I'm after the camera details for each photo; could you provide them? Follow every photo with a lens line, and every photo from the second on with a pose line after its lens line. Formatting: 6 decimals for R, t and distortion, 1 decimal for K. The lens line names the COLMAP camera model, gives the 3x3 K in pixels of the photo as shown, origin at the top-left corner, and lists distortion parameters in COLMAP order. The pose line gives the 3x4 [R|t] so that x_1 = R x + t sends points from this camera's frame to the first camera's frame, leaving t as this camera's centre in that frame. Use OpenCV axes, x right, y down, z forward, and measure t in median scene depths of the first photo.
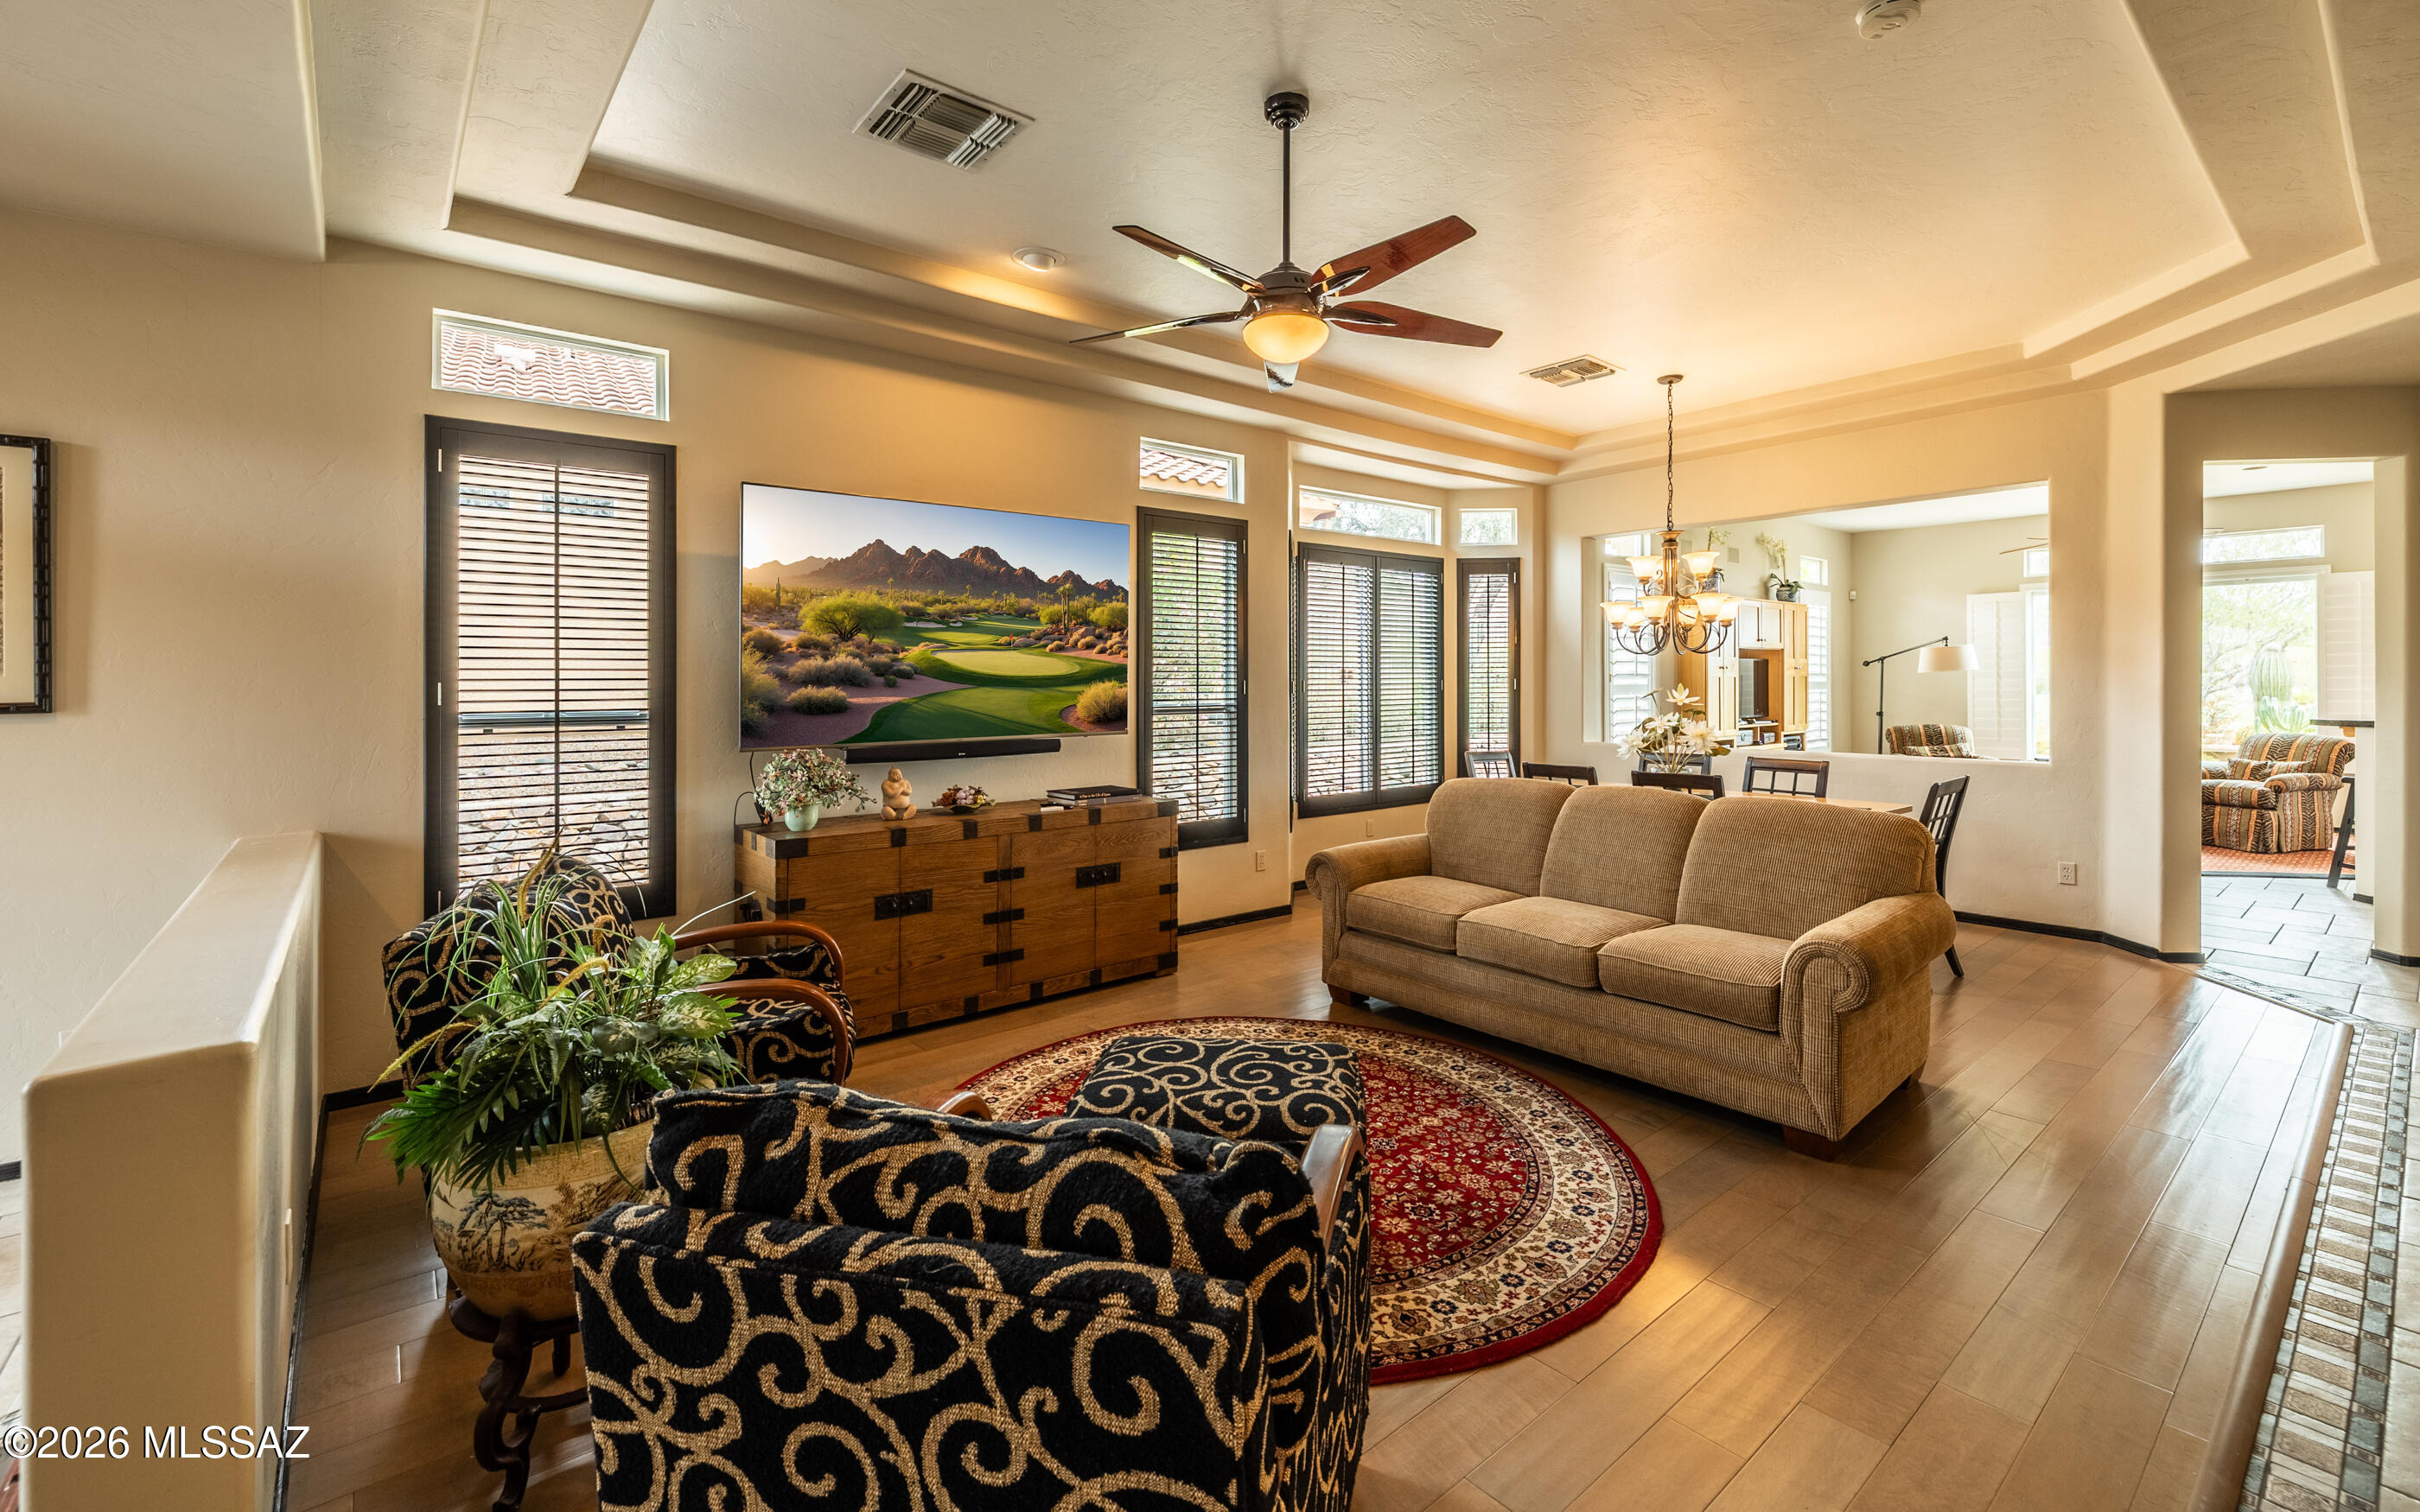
lens RADIAL K [[1032.4, 0, 1207.0], [0, 1032.4, 667.1], [0, 0, 1]] dist [0.002931, 0.000419]
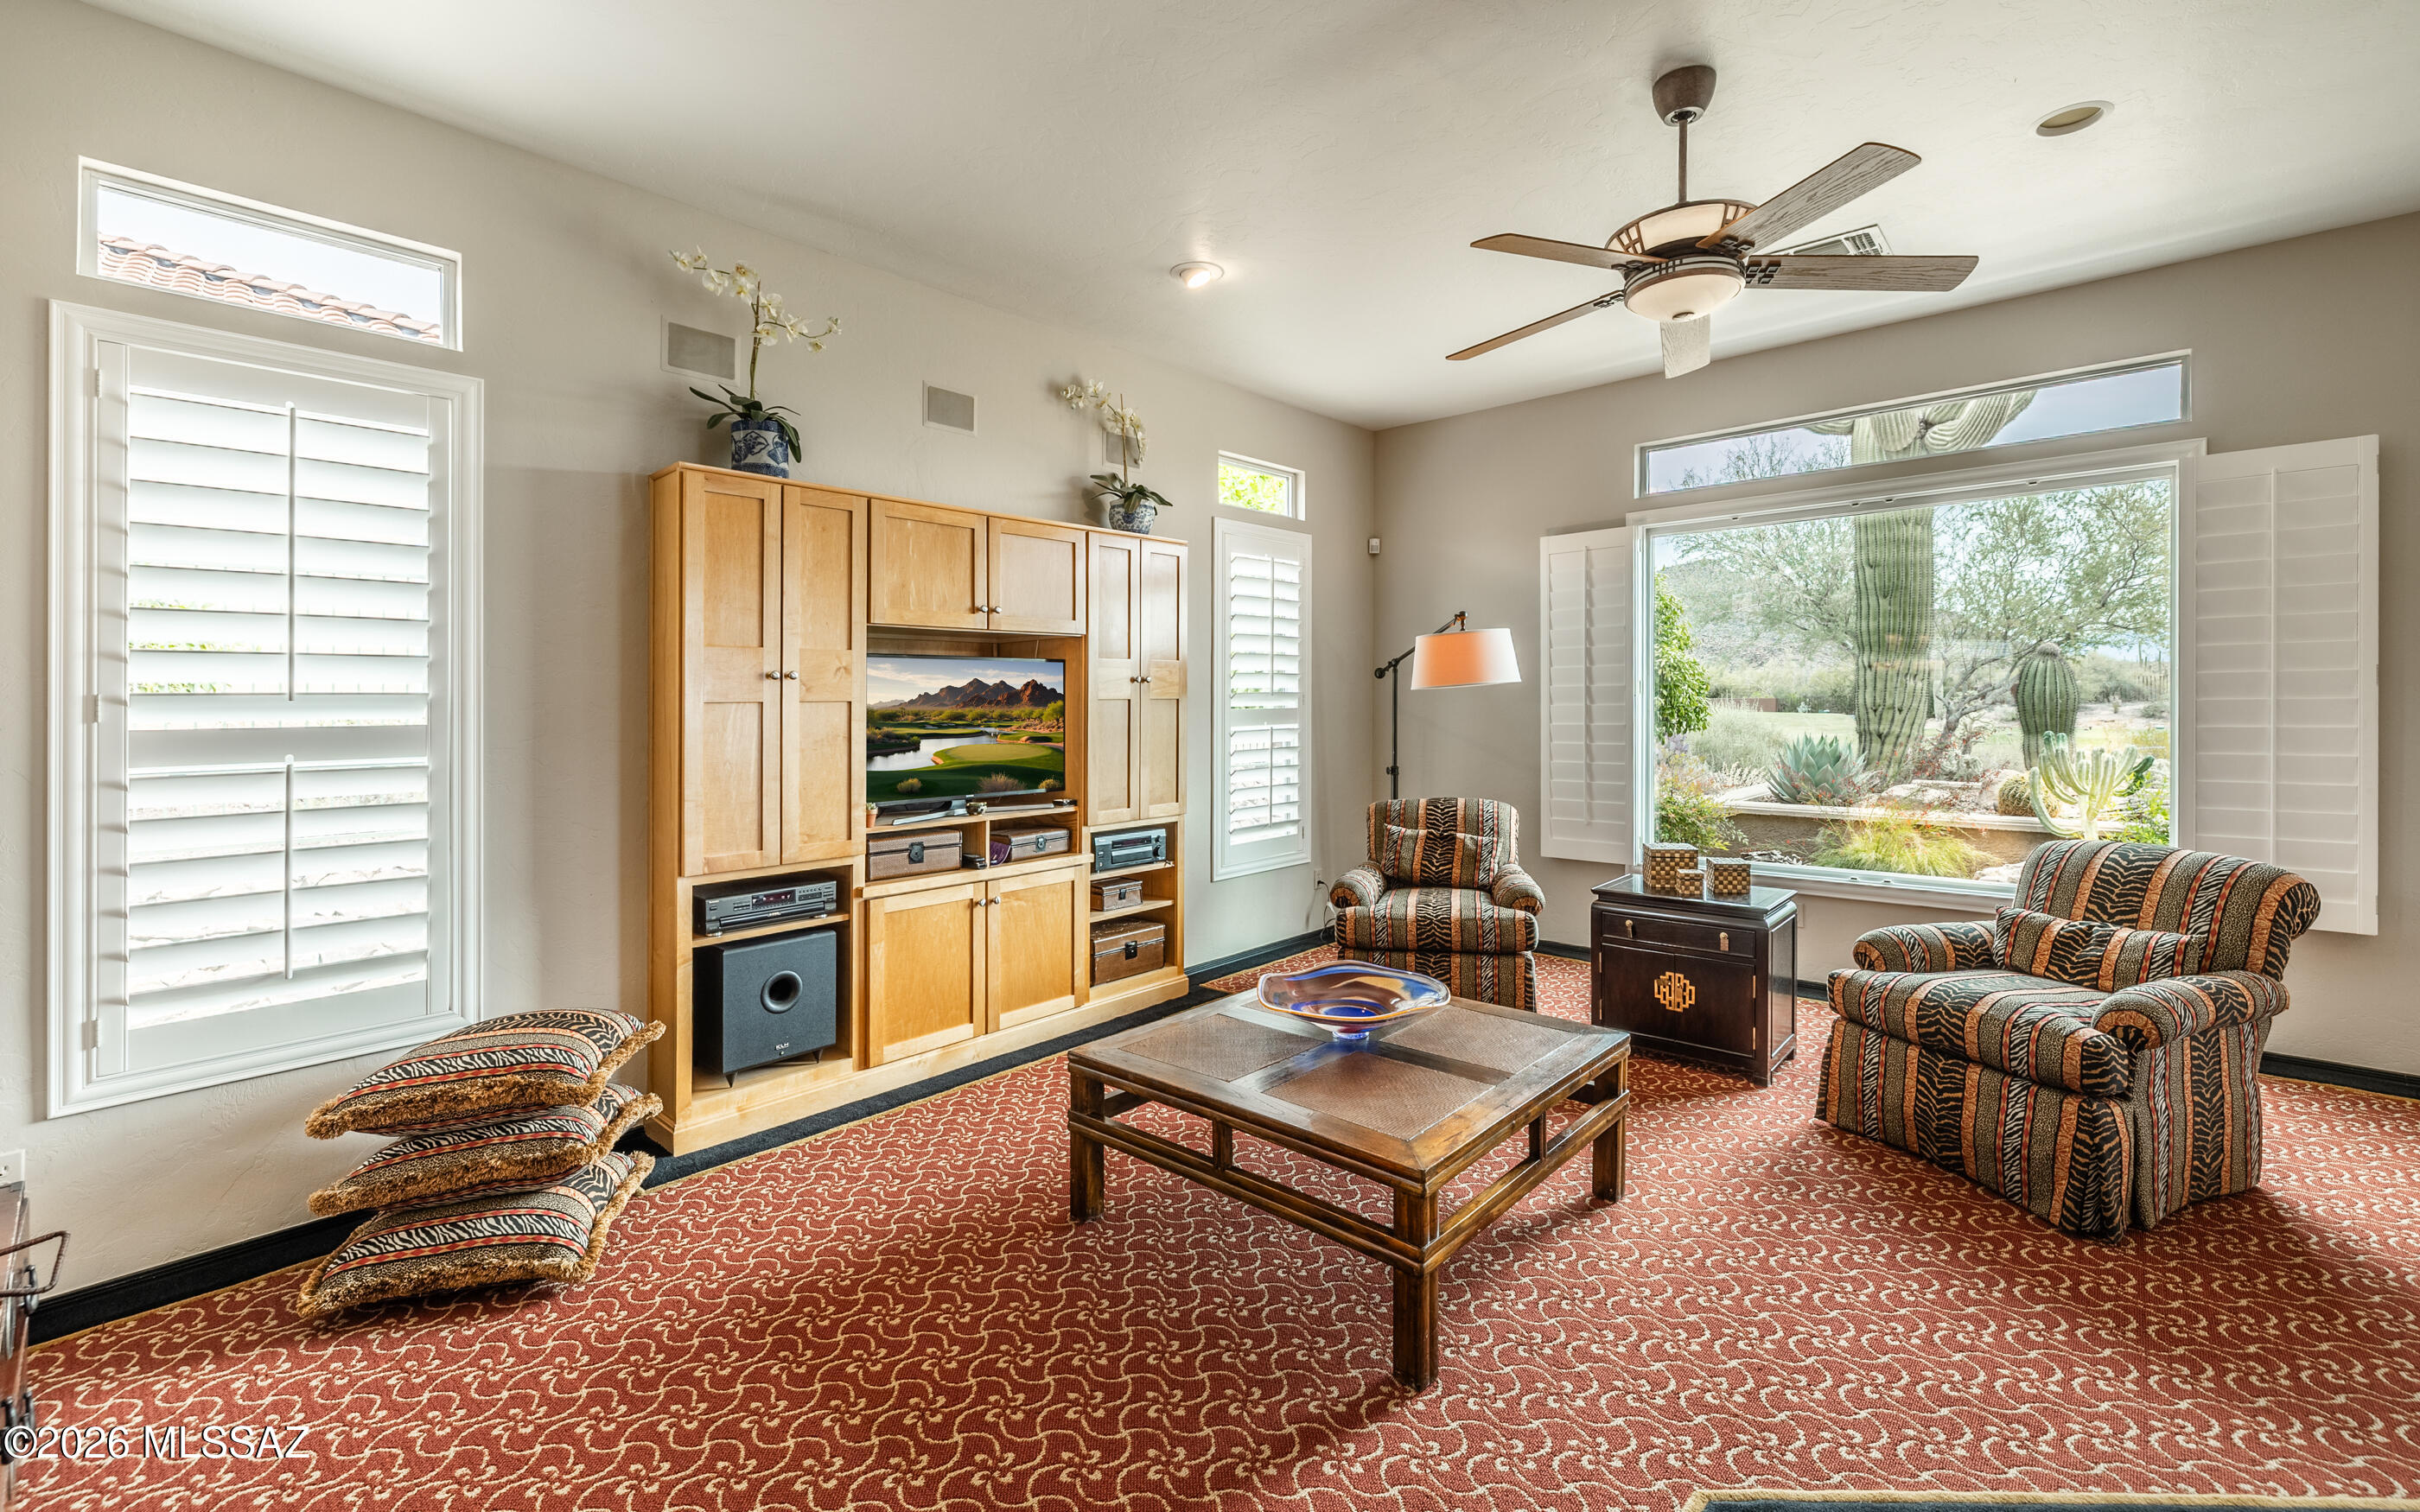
lens RADIAL K [[1032.4, 0, 1218.7], [0, 1032.4, 706.1], [0, 0, 1]] dist [0.002931, 0.000419]
pose [[0.989543, -0.004069, 0.144178, 0.647647], [0.001698, 0.999861, 0.016569, 0.006165], [-0.144226, -0.016151, 0.989413, 0.665872]]
